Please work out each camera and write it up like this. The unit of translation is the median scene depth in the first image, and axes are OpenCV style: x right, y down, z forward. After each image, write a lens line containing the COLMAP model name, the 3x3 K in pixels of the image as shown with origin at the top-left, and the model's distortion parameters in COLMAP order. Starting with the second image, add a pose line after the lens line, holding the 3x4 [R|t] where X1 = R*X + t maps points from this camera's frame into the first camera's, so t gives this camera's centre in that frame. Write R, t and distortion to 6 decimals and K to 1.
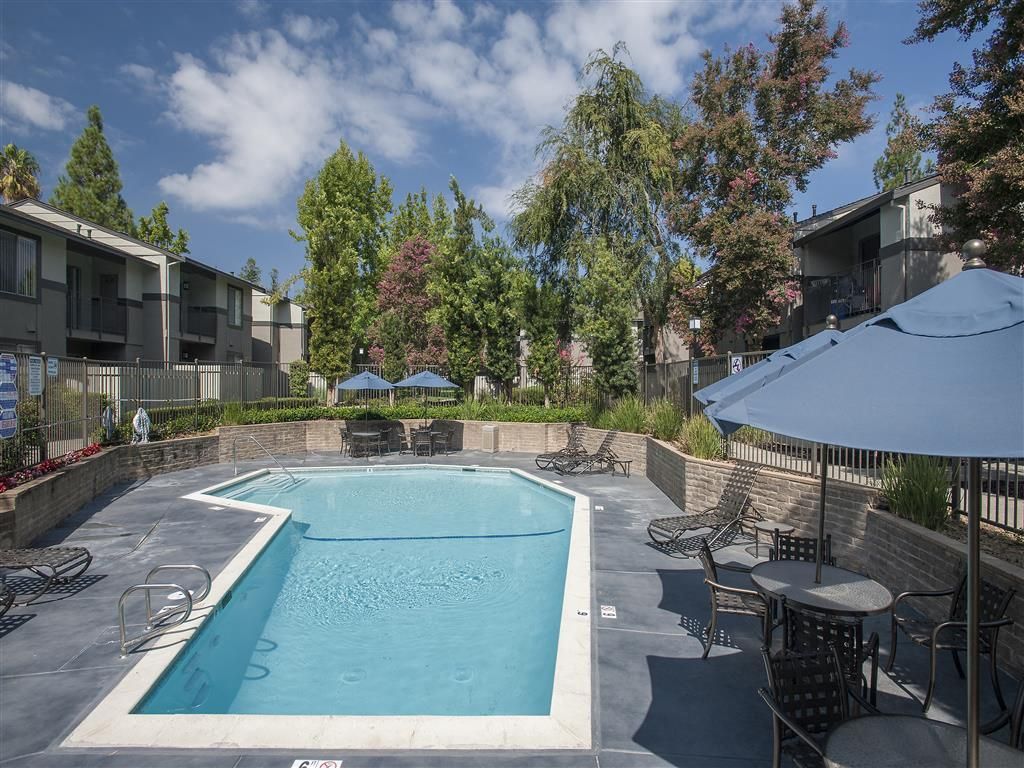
lens RADIAL K [[404.2, 0, 503.3], [0, 404.2, 383.0], [0, 0, 1]] dist [0.012801, 0.000228]
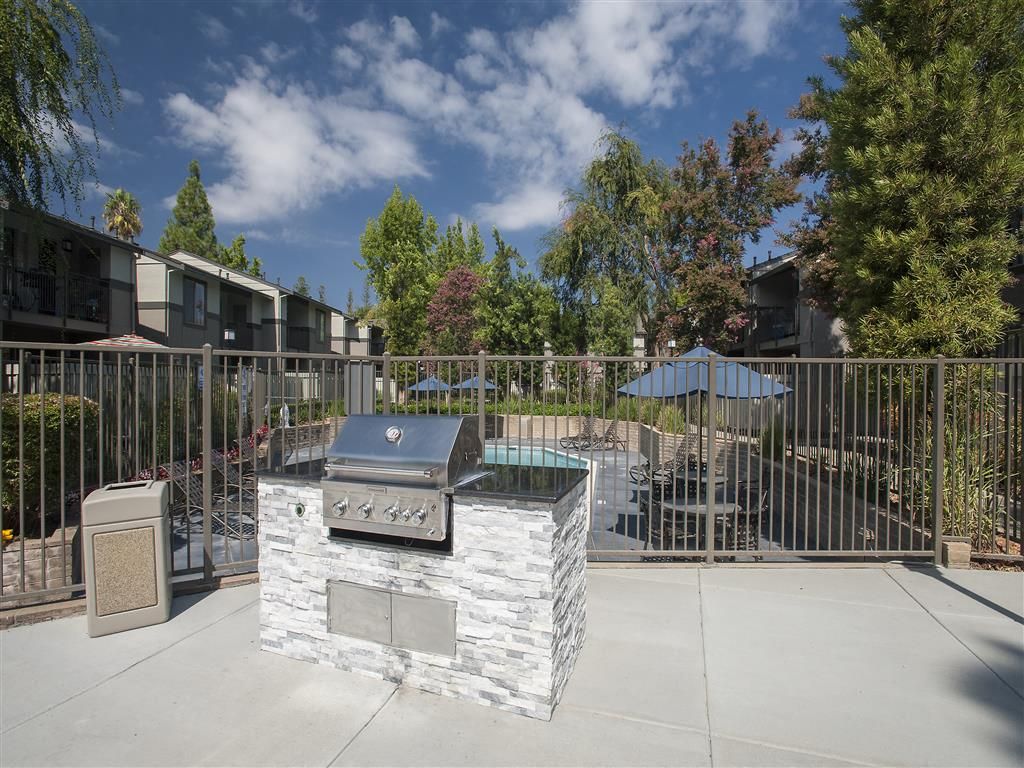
lens RADIAL K [[398.1, 0, 514.2], [0, 398.1, 387.7], [0, 0, 1]] dist [-0.013430, 0.000779]
pose [[0.999773, -0.000901, -0.021308, -0.035437], [0.000879, 0.999999, -0.001018, 0.006881], [0.021308, 0.000999, 0.999772, -0.272586]]
